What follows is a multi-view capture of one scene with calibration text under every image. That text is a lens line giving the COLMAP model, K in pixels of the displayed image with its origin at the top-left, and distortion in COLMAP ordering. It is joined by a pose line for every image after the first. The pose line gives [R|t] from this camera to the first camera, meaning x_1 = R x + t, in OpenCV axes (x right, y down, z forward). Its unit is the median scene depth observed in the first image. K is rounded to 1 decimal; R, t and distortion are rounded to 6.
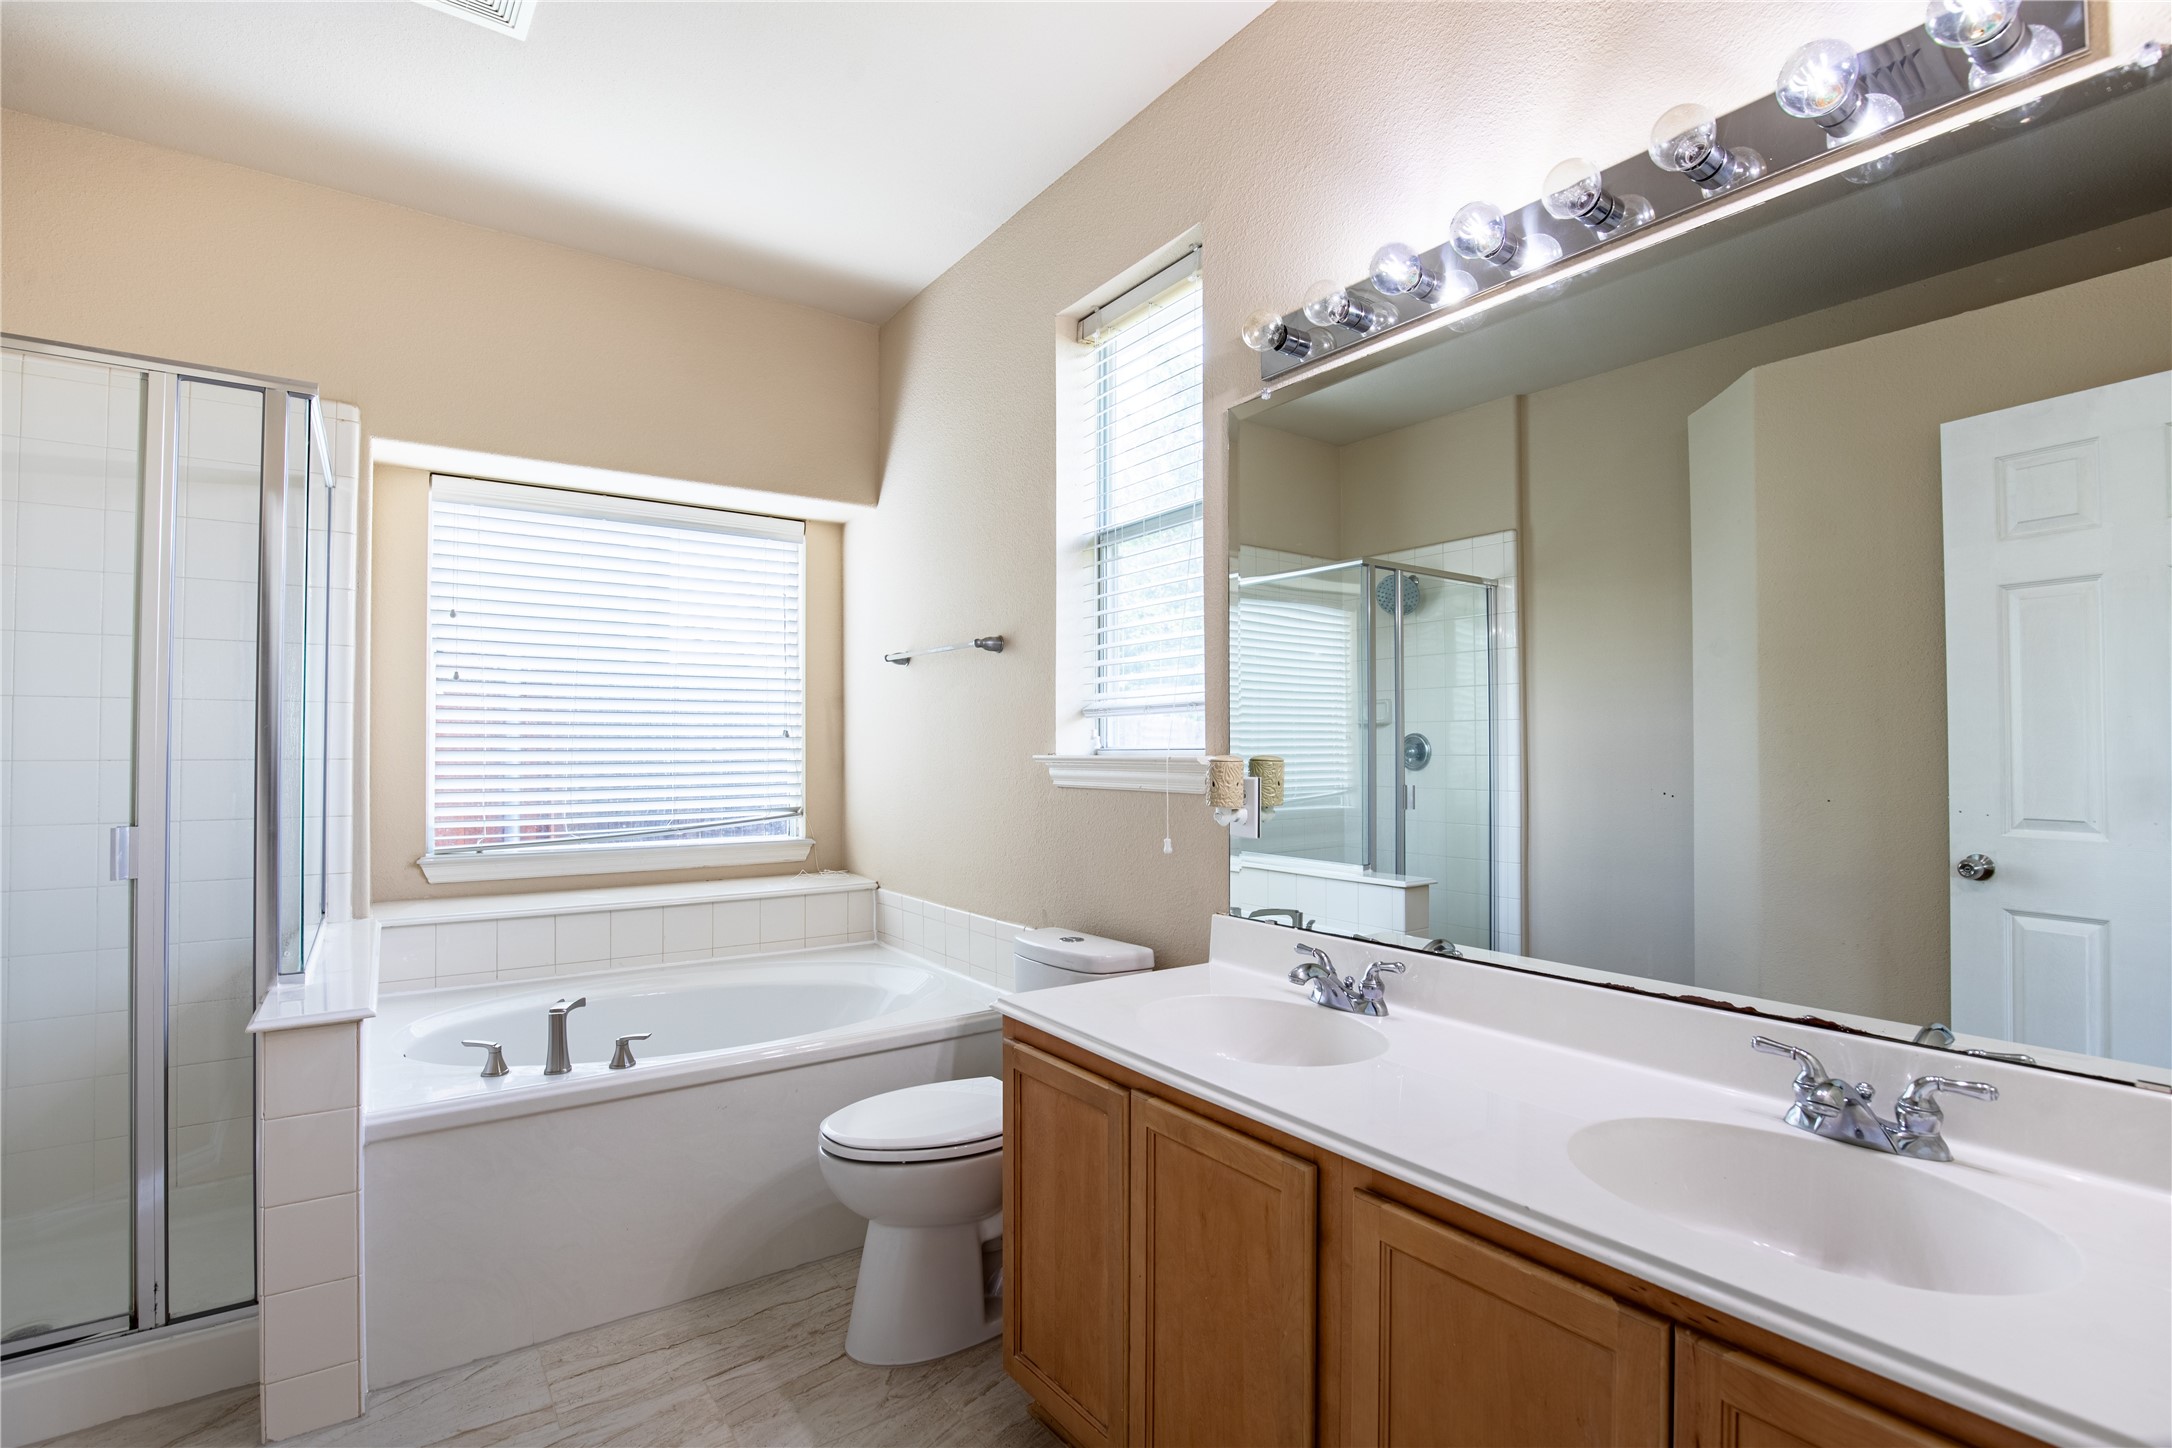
lens RADIAL K [[994.7, 0, 1086.3], [0, 994.7, 736.5], [0, 0, 1]] dist [-0.035517, 0.005827]
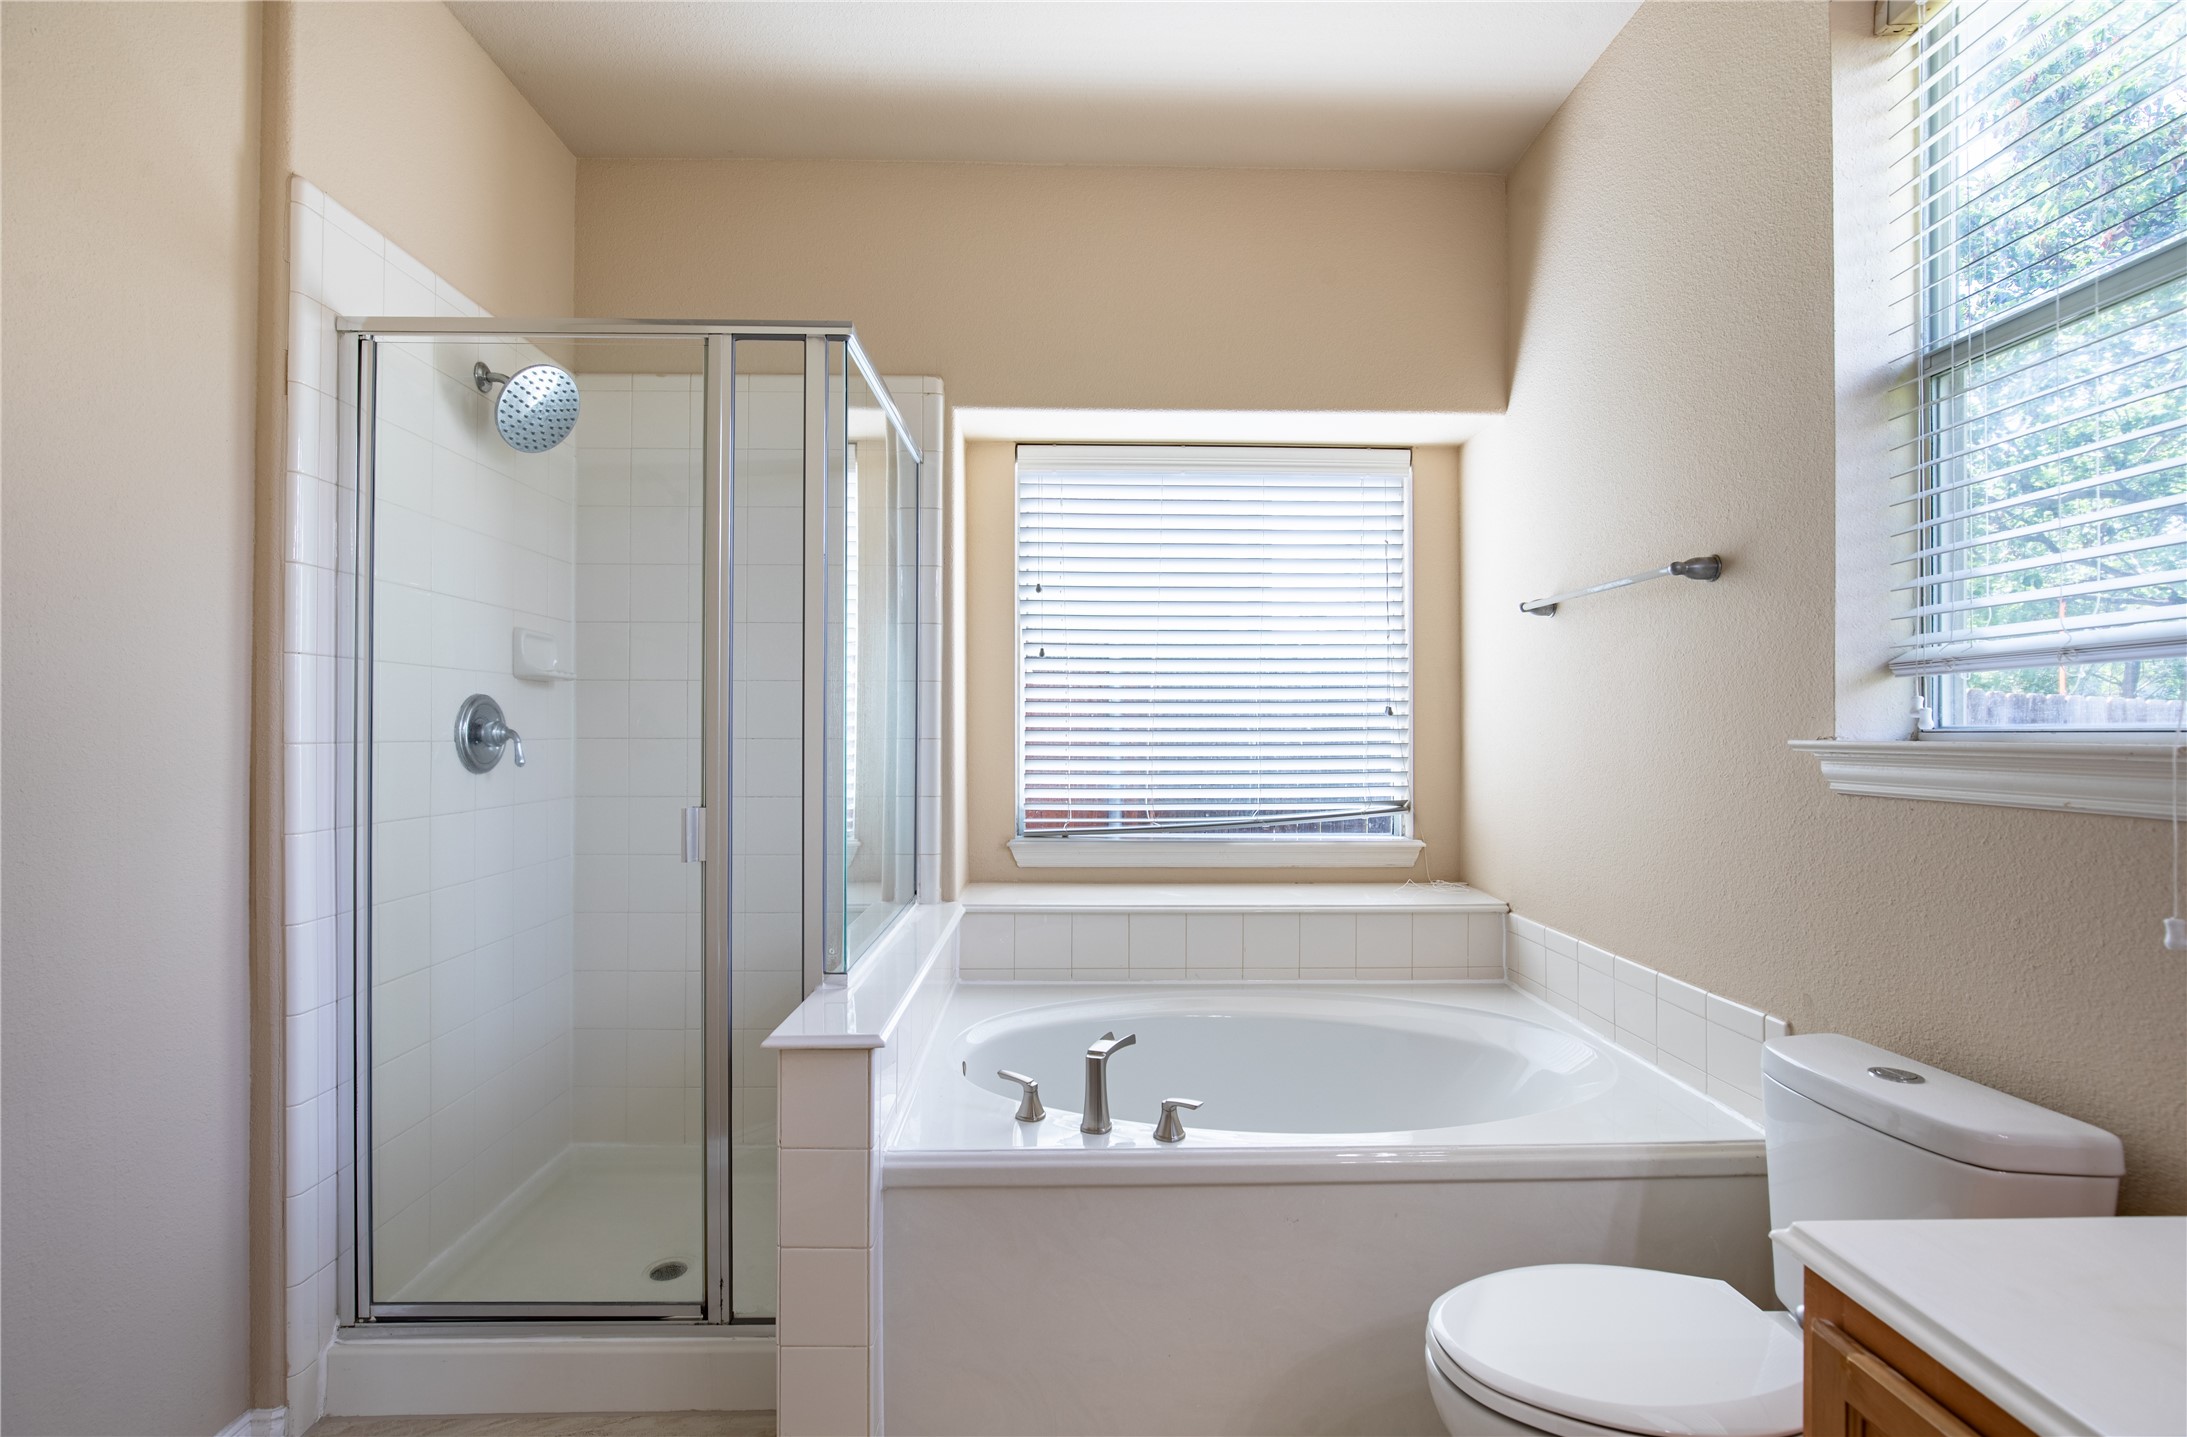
lens RADIAL K [[986.5, 0, 1089.5], [0, 986.5, 727.4], [0, 0, 1]] dist [-0.018548, 0.005459]
pose [[0.827489, 0.000577, -0.561481, -0.069623], [0.004888, 0.999954, 0.008231, 0.003971], [0.561461, -0.009555, 0.827448, 0.257946]]
